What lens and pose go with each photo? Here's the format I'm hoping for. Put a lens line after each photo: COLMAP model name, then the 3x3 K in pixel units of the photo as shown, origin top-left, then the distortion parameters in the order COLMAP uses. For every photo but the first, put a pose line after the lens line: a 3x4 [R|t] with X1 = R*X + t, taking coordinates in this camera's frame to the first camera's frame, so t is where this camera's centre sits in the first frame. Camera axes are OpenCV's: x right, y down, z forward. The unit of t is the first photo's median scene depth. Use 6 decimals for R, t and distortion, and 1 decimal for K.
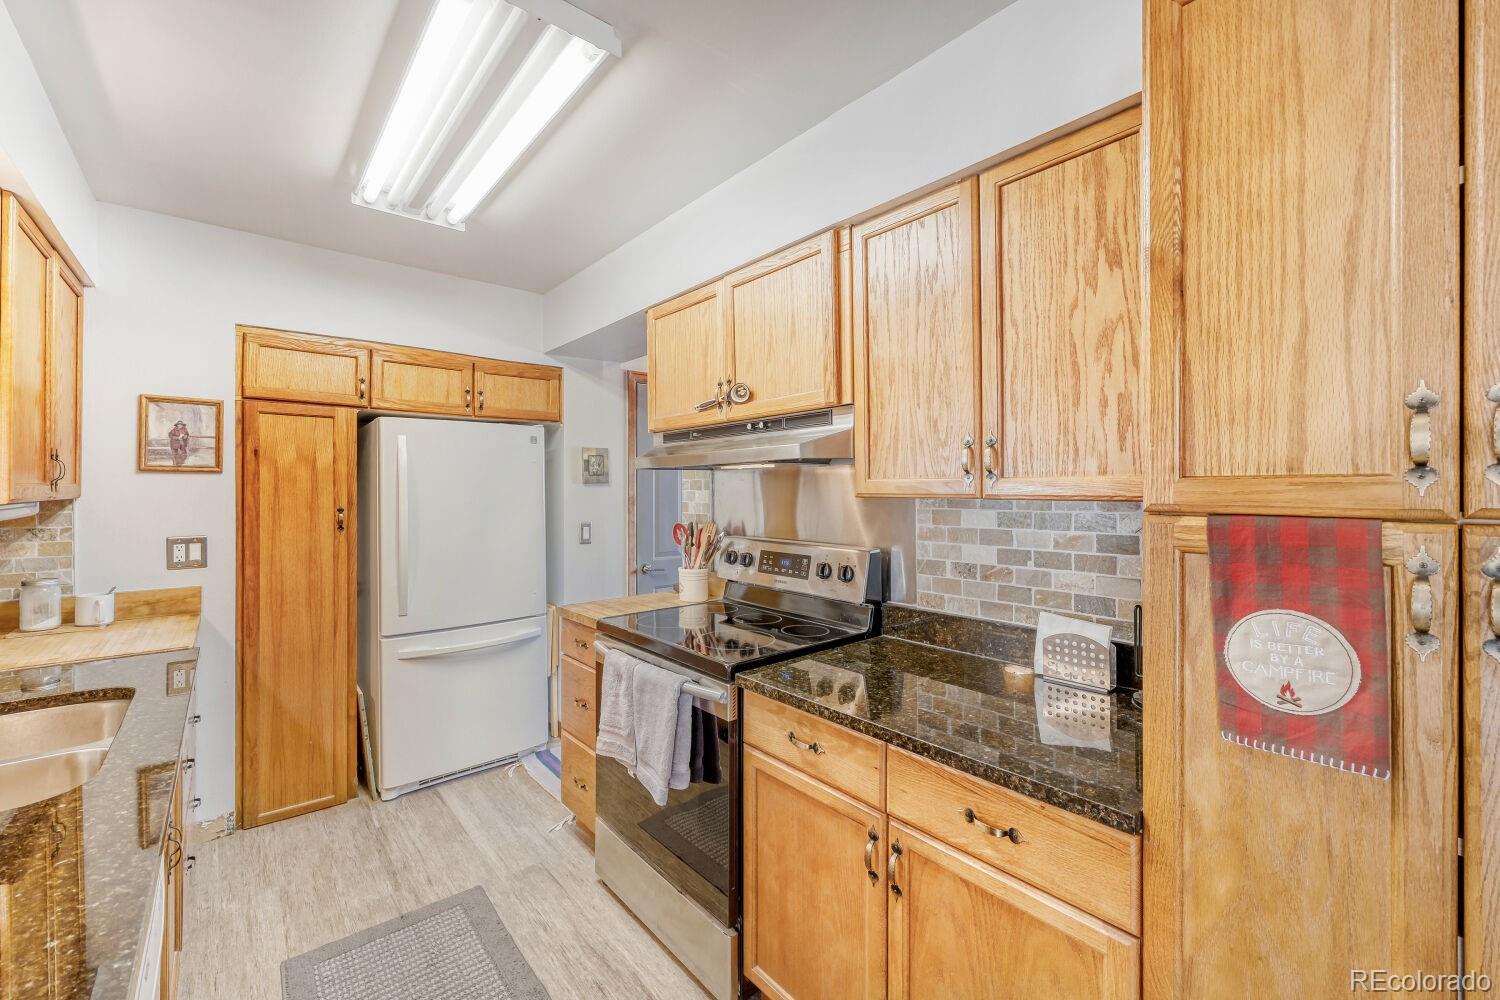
lens RADIAL K [[601.9, 0, 746.6], [0, 601.9, 491.3], [0, 0, 1]] dist [0.000050, 0.000037]
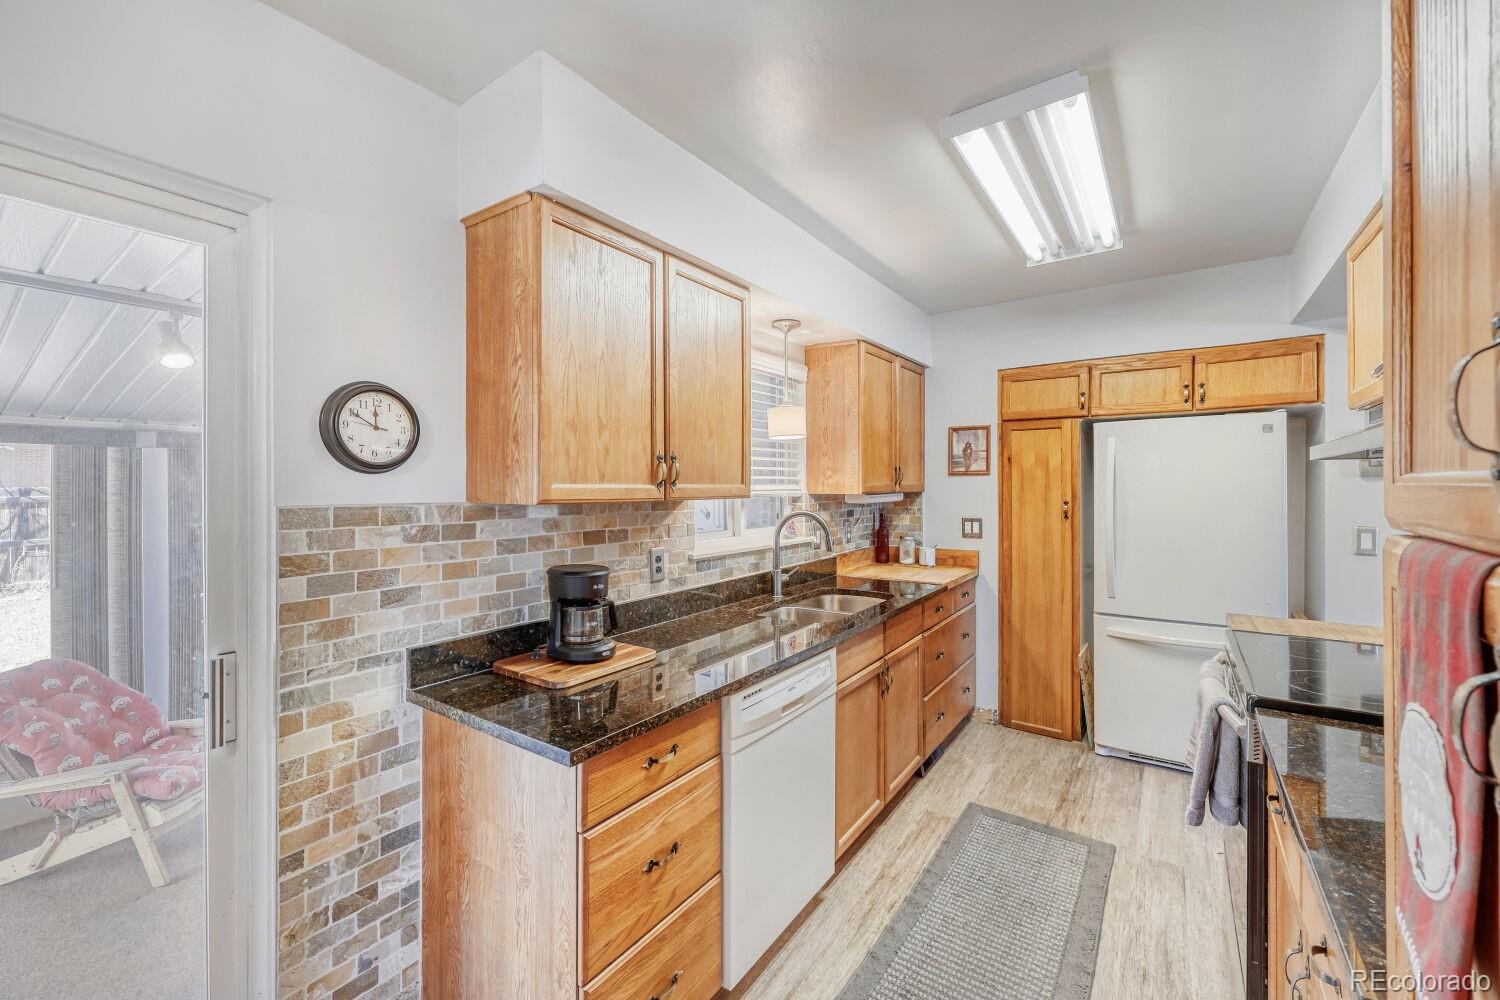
lens RADIAL K [[601.9, 0, 746.6], [0, 601.9, 491.3], [0, 0, 1]] dist [0.000050, 0.000037]
pose [[0.250689, 0.007360, -0.968040, 0.378642], [0.003791, 0.999956, 0.008585, -0.005263], [0.968060, -0.005822, 0.250650, 0.062455]]
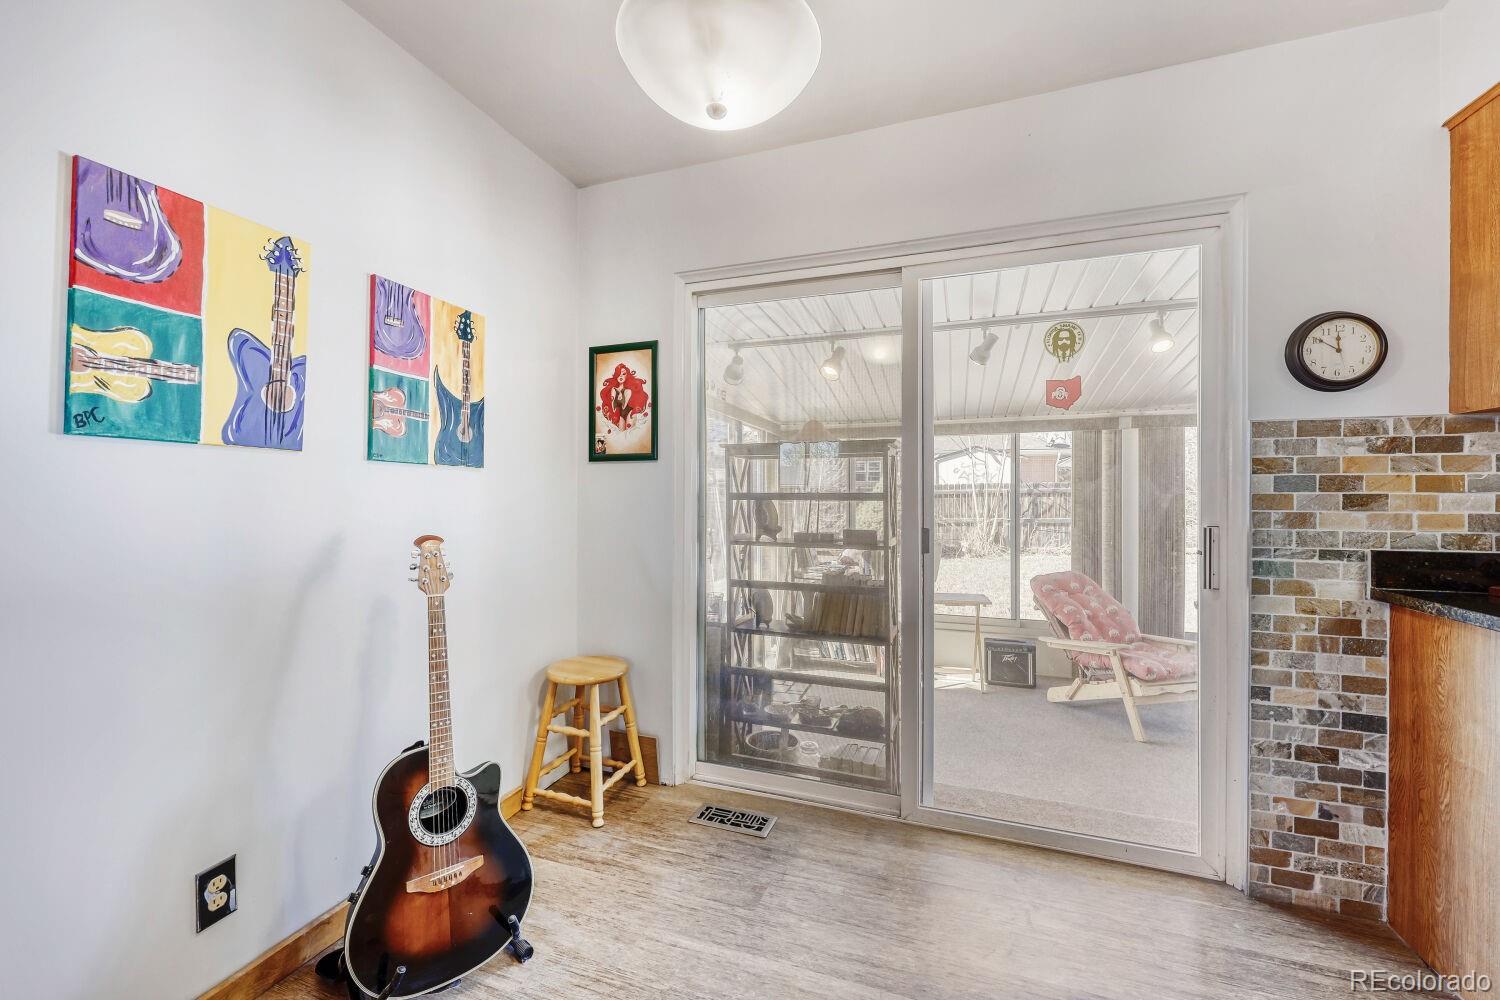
lens RADIAL K [[601.9, 0, 746.6], [0, 601.9, 491.3], [0, 0, 1]] dist [0.000050, 0.000037]
pose [[-0.869990, -0.001574, -0.493067, 0.613193], [0.001015, 0.999987, -0.004984, 0.091707], [0.493069, -0.004837, -0.869977, 0.115152]]
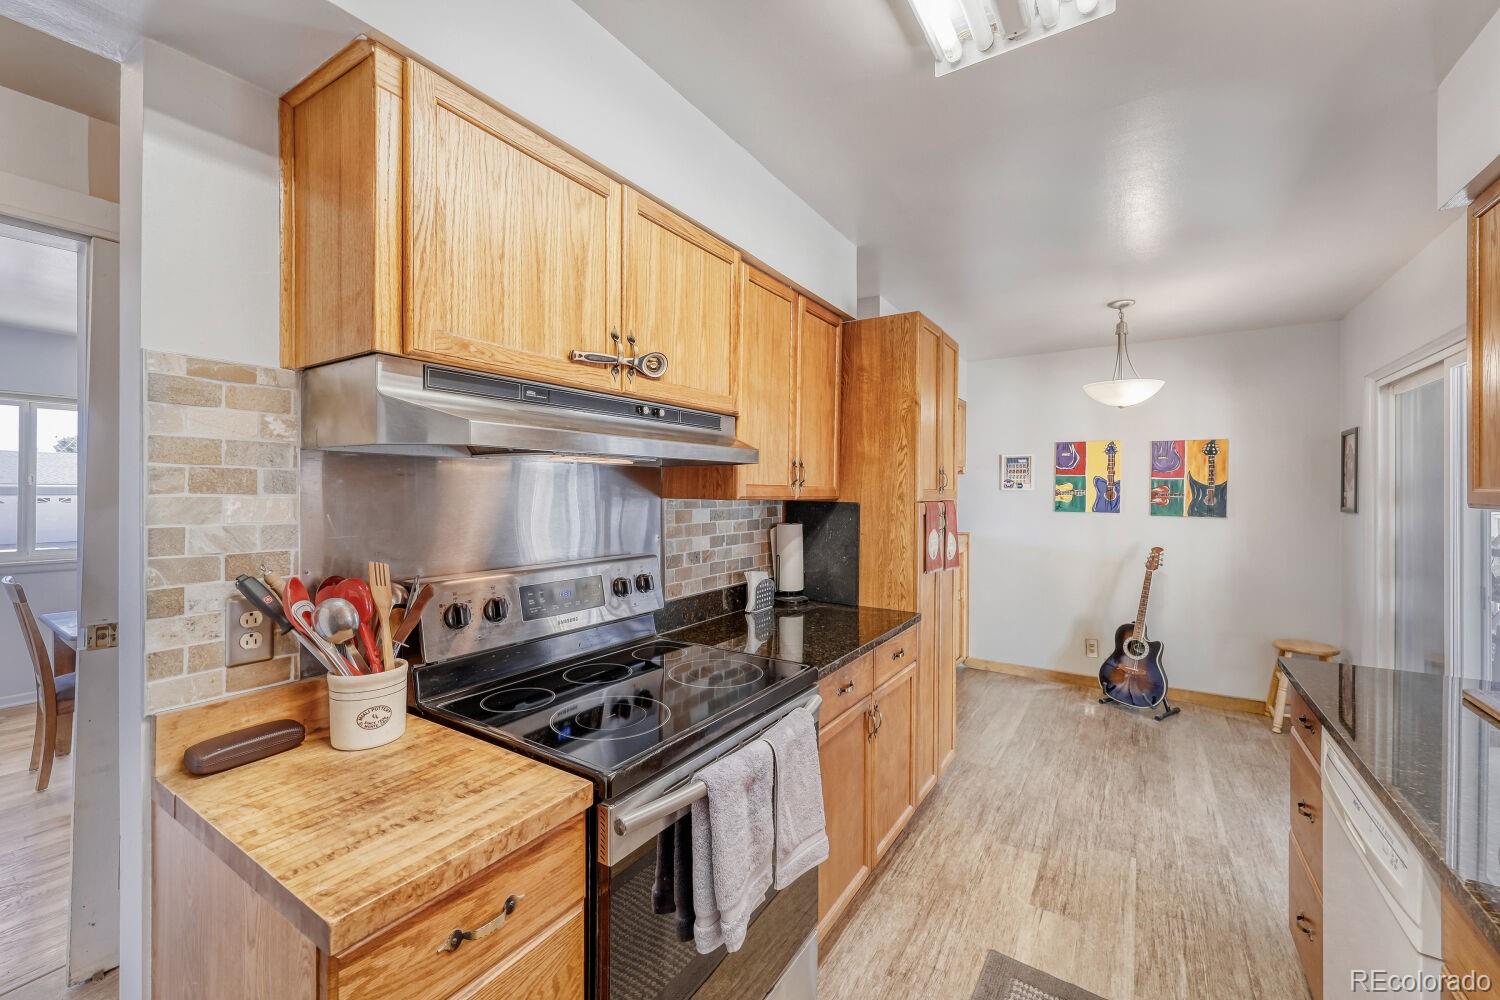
lens RADIAL K [[606.7, 0, 741.0], [0, 606.7, 493.1], [0, 0, 1]] dist [0.000991, 0.000142]
pose [[-0.277557, -0.000986, 0.960709, -0.600759], [-0.001879, 0.999998, 0.000483, -0.002877], [-0.960707, -0.001671, -0.277558, 0.860978]]
